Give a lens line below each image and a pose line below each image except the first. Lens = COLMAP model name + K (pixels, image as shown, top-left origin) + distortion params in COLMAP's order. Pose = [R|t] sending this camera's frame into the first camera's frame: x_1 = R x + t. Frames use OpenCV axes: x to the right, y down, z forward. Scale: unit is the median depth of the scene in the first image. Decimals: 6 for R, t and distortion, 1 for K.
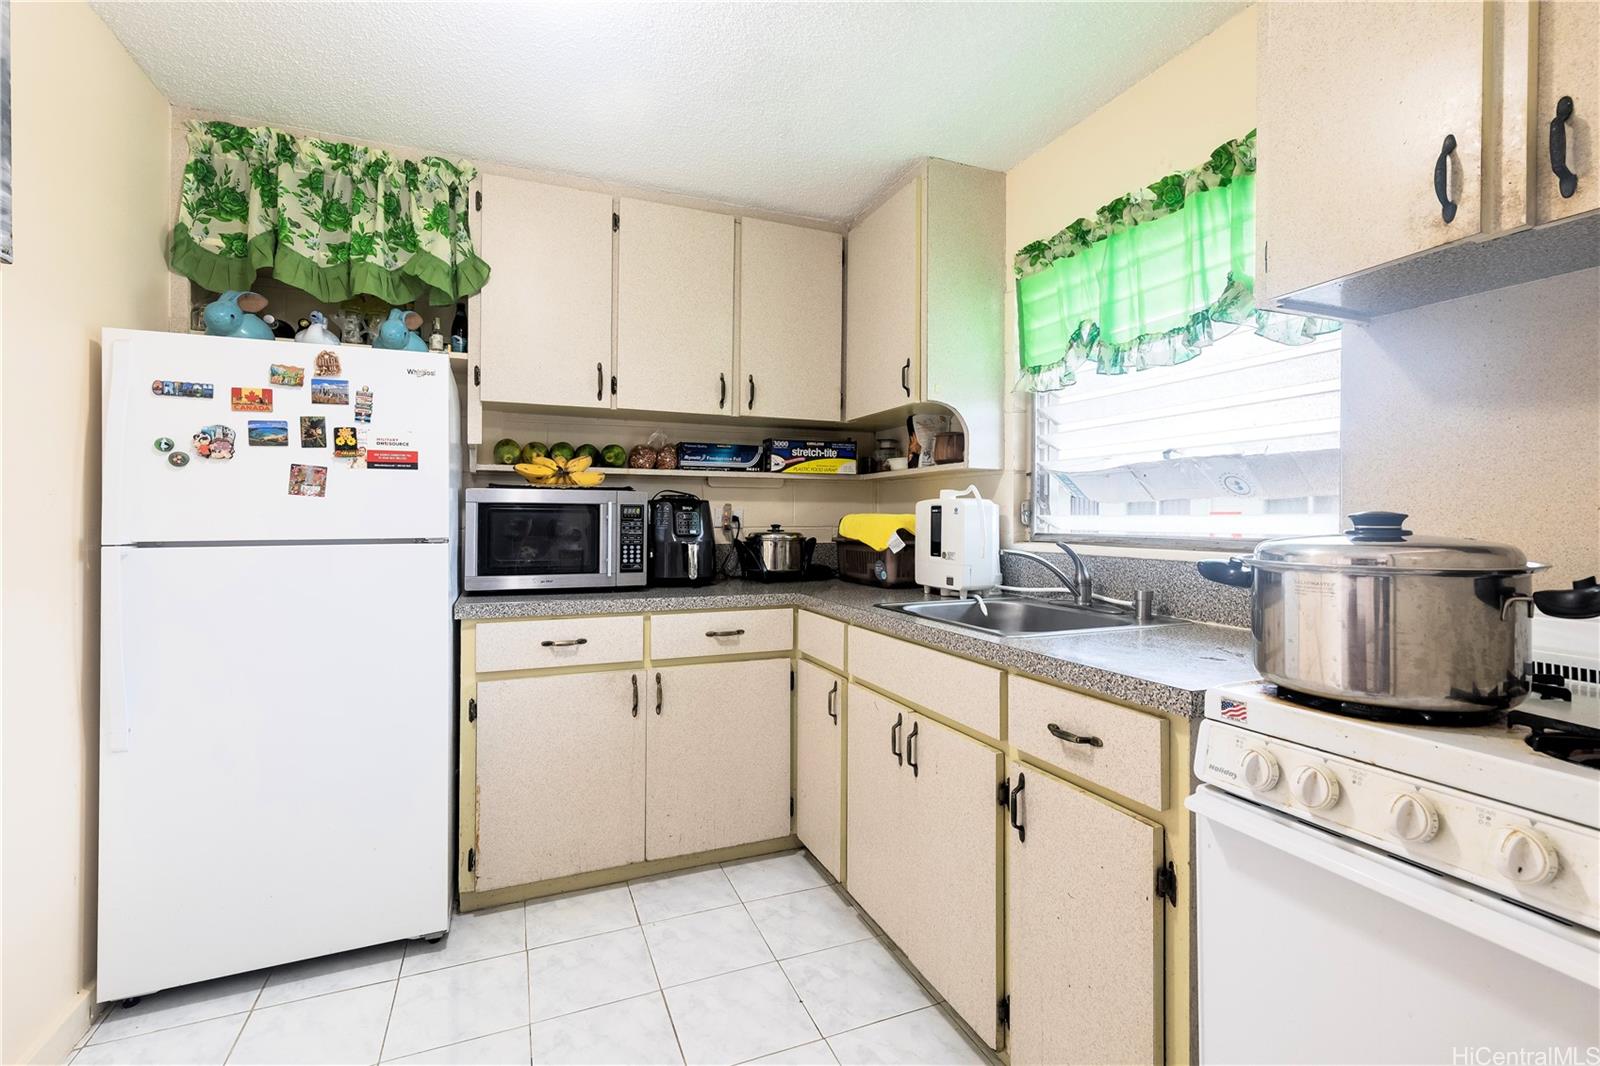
lens RADIAL K [[734.1, 0, 802.5], [0, 734.1, 520.8], [0, 0, 1]] dist [0.001246, 0.000083]
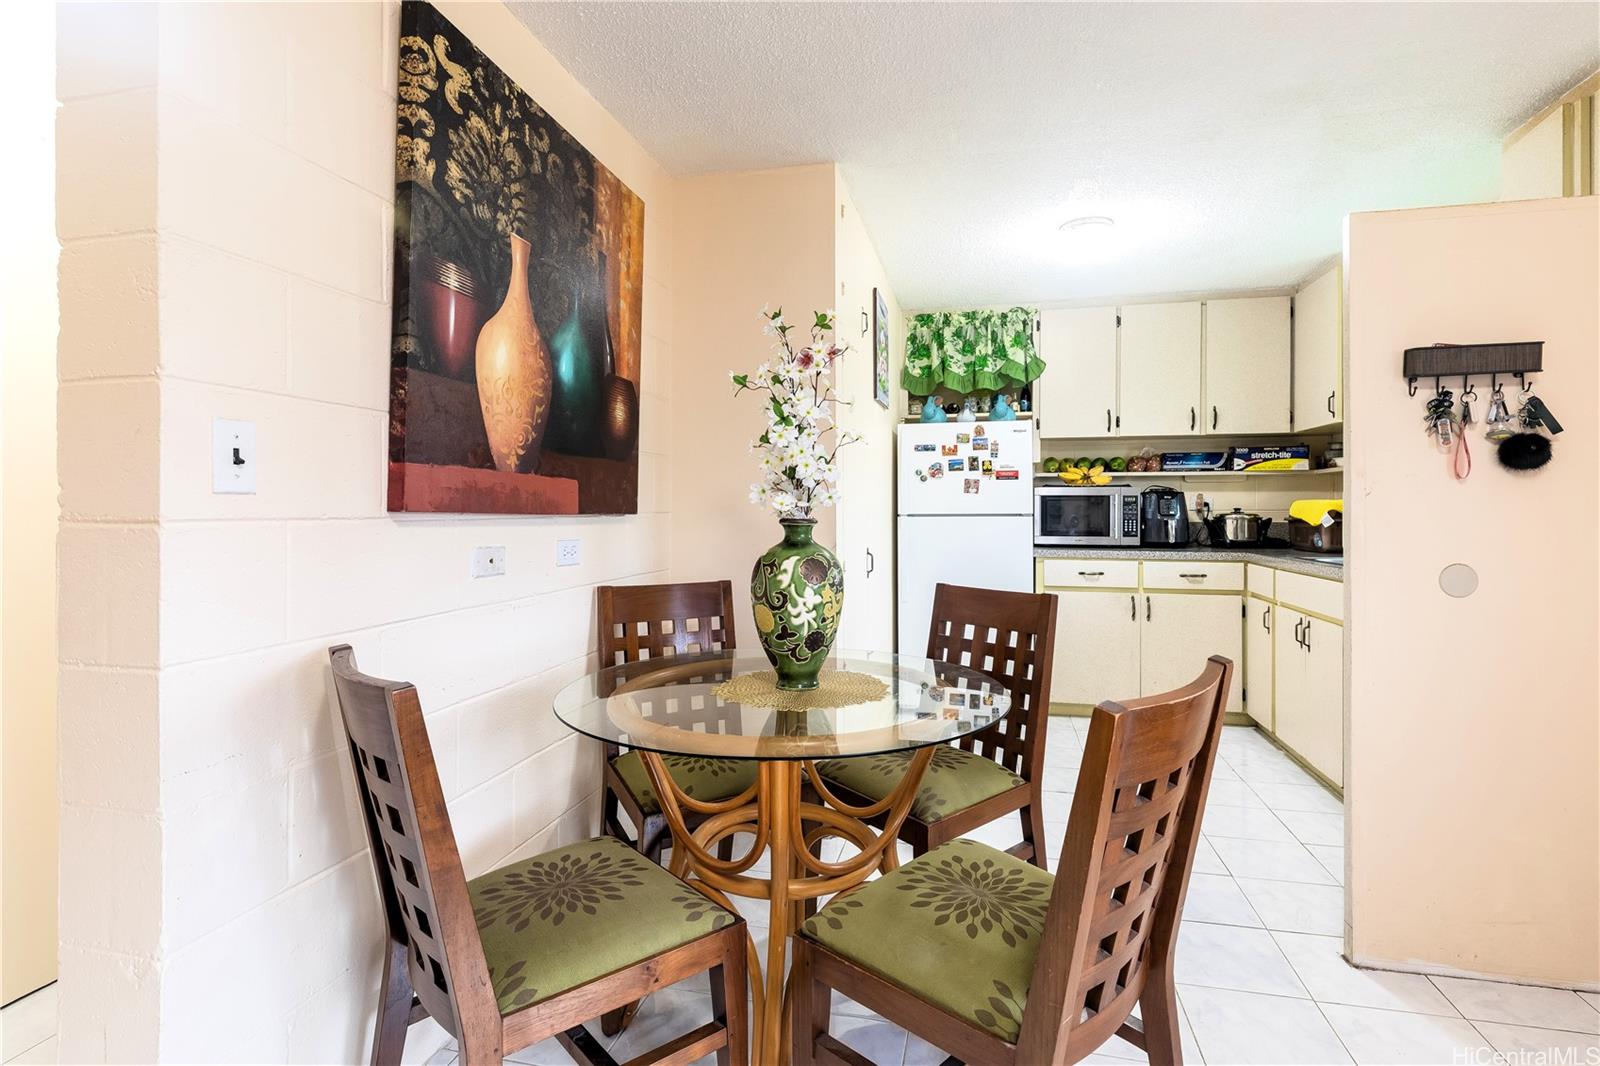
lens RADIAL K [[734.1, 0, 827.3], [0, 734.1, 502.4], [0, 0, 1]] dist [0.001246, 0.000083]
pose [[0.821256, -0.007783, -0.570507, 0.154748], [0.000674, 0.999919, -0.012671, 0.014308], [0.570560, 0.010021, 0.821195, -0.768863]]
